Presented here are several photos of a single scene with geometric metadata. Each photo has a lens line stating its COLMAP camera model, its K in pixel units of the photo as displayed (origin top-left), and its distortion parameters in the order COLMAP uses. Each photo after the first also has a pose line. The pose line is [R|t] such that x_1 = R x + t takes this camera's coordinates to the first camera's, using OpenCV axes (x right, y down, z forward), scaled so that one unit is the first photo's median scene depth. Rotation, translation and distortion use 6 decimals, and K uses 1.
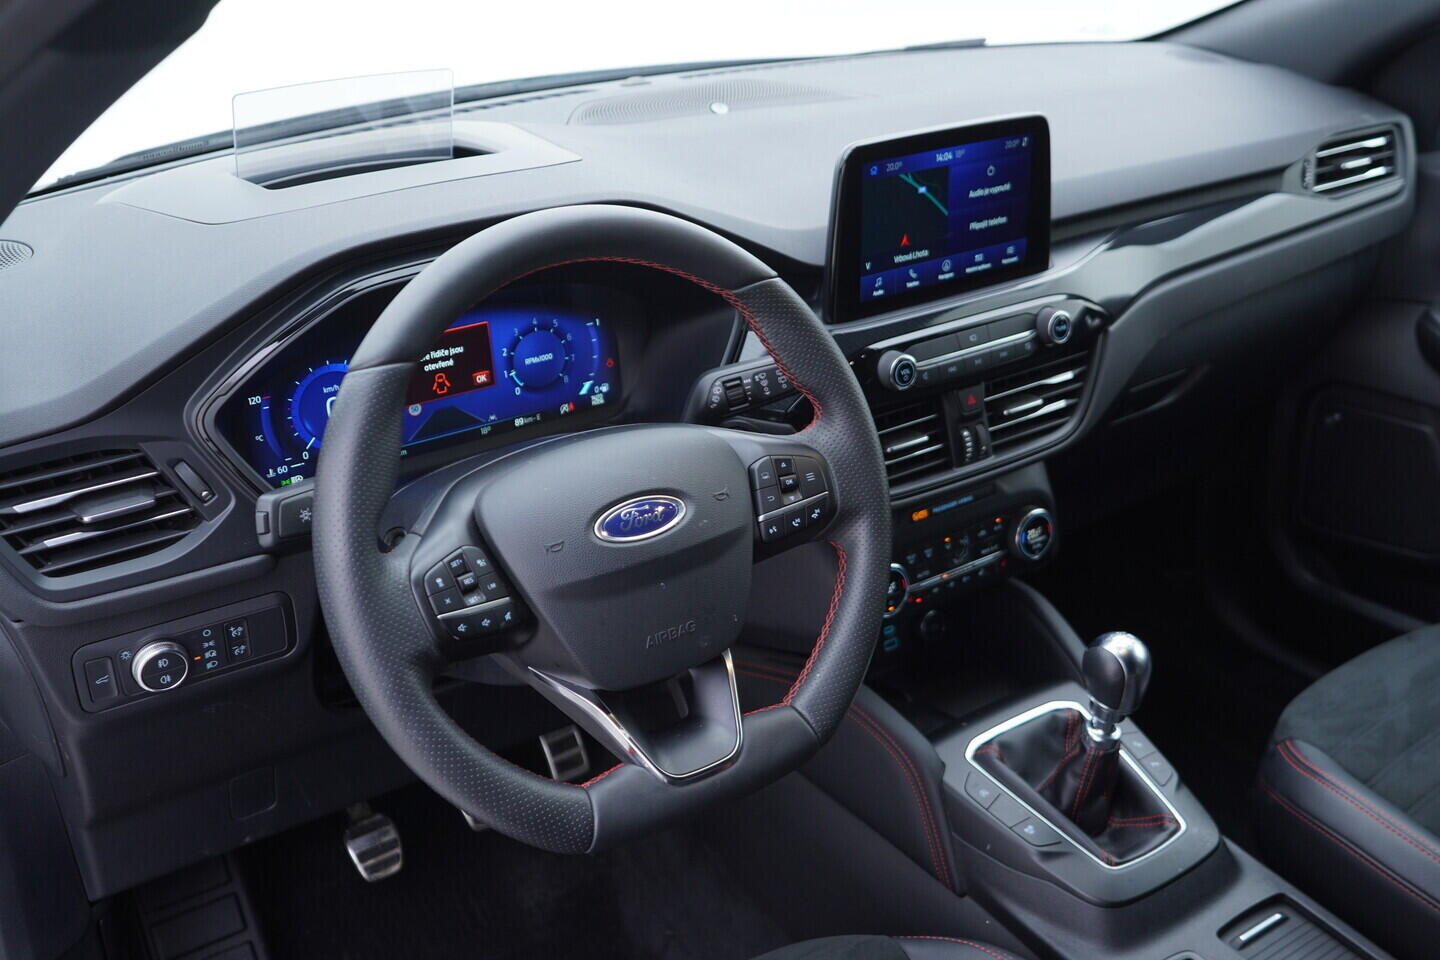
lens RADIAL K [[1493.2, 0, 720.0], [0, 1493.2, 480.0], [0, 0, 1]] dist [-0.009584, 0.127279]
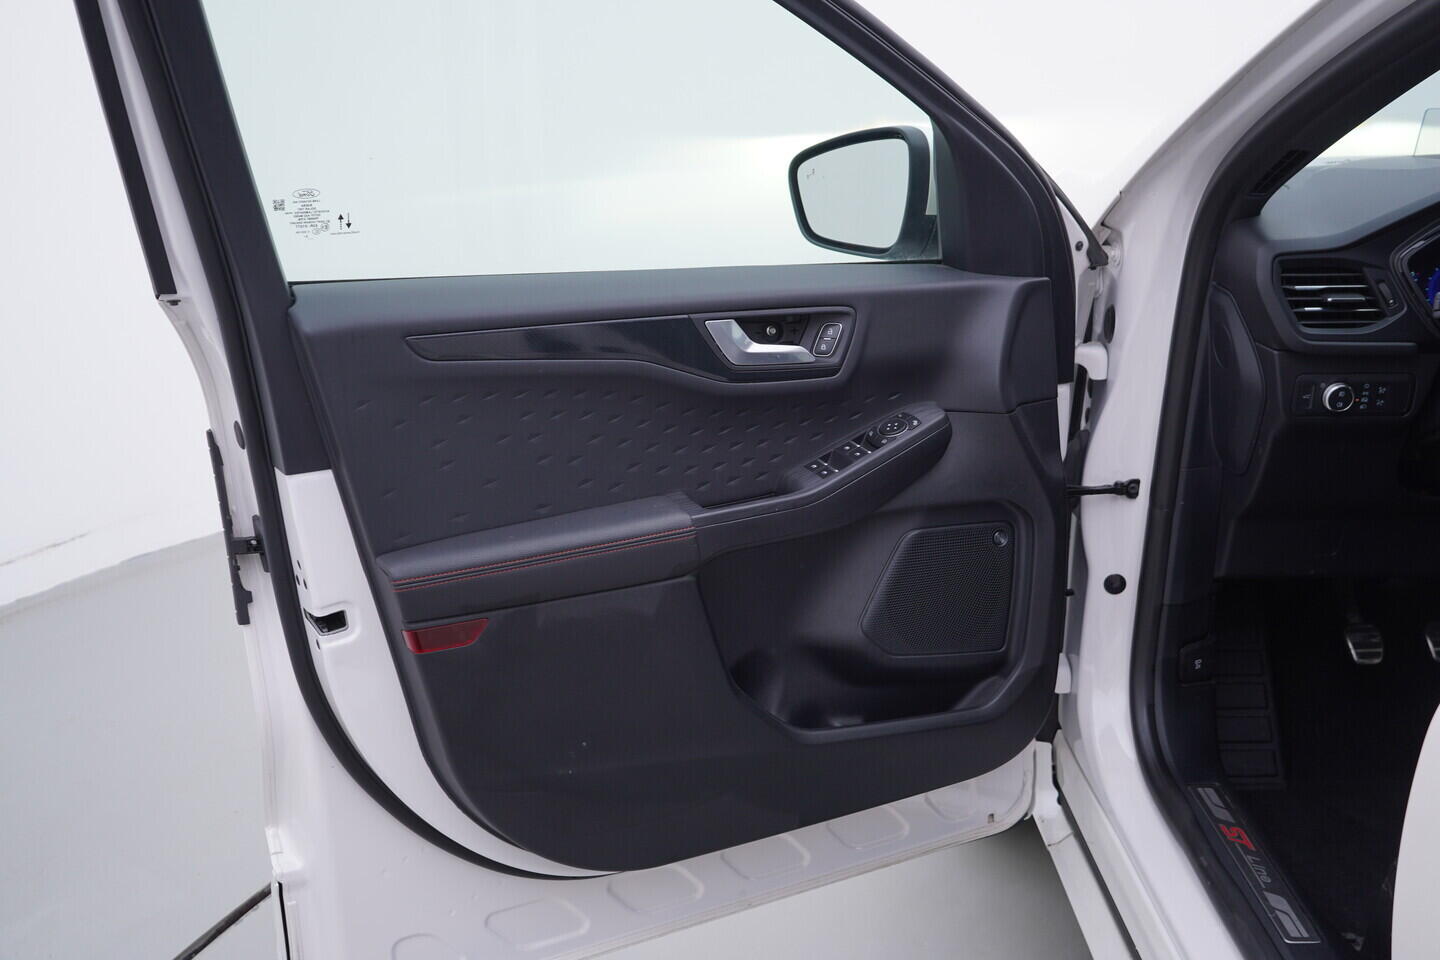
lens RADIAL K [[1493.2, 0, 720.0], [0, 1493.2, 480.0], [0, 0, 1]] dist [-0.009584, 0.127279]
pose [[0.840890, 0.170746, -0.513565, -0.045903], [-0.237685, 0.969029, -0.067002, 0.412861], [0.486219, 0.178408, 0.855430, -0.704545]]
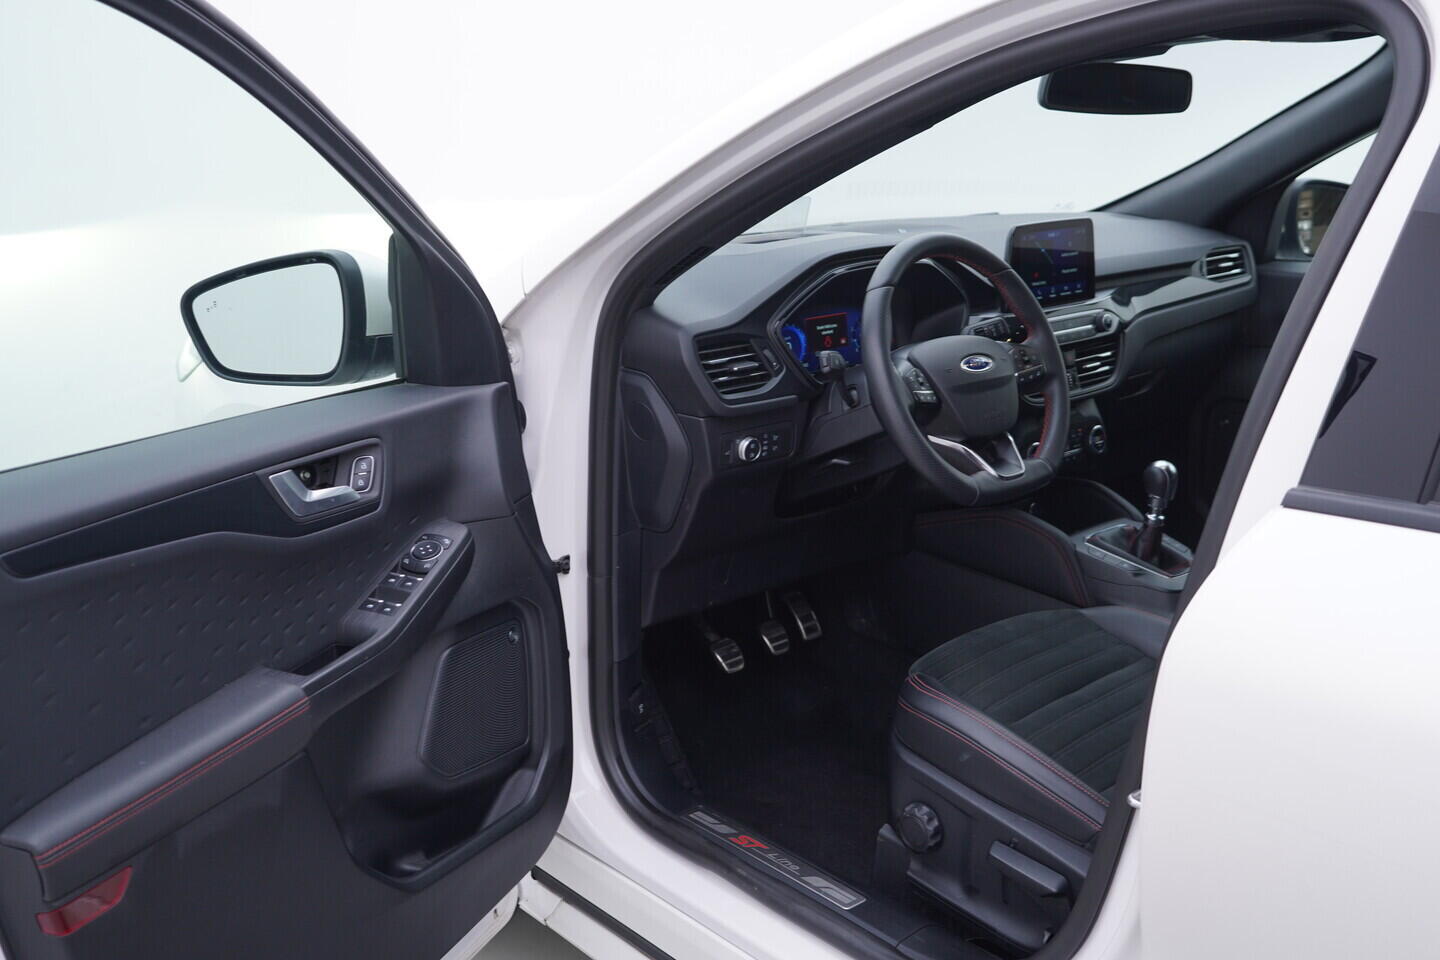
lens RADIAL K [[1493.2, 0, 720.0], [0, 1493.2, 480.0], [0, 0, 1]] dist [-0.009584, 0.127279]
pose [[0.991504, -0.036191, 0.124937, -0.542114], [0.058764, 0.981535, -0.182035, 0.437516], [-0.116042, 0.187830, 0.975323, -0.834334]]
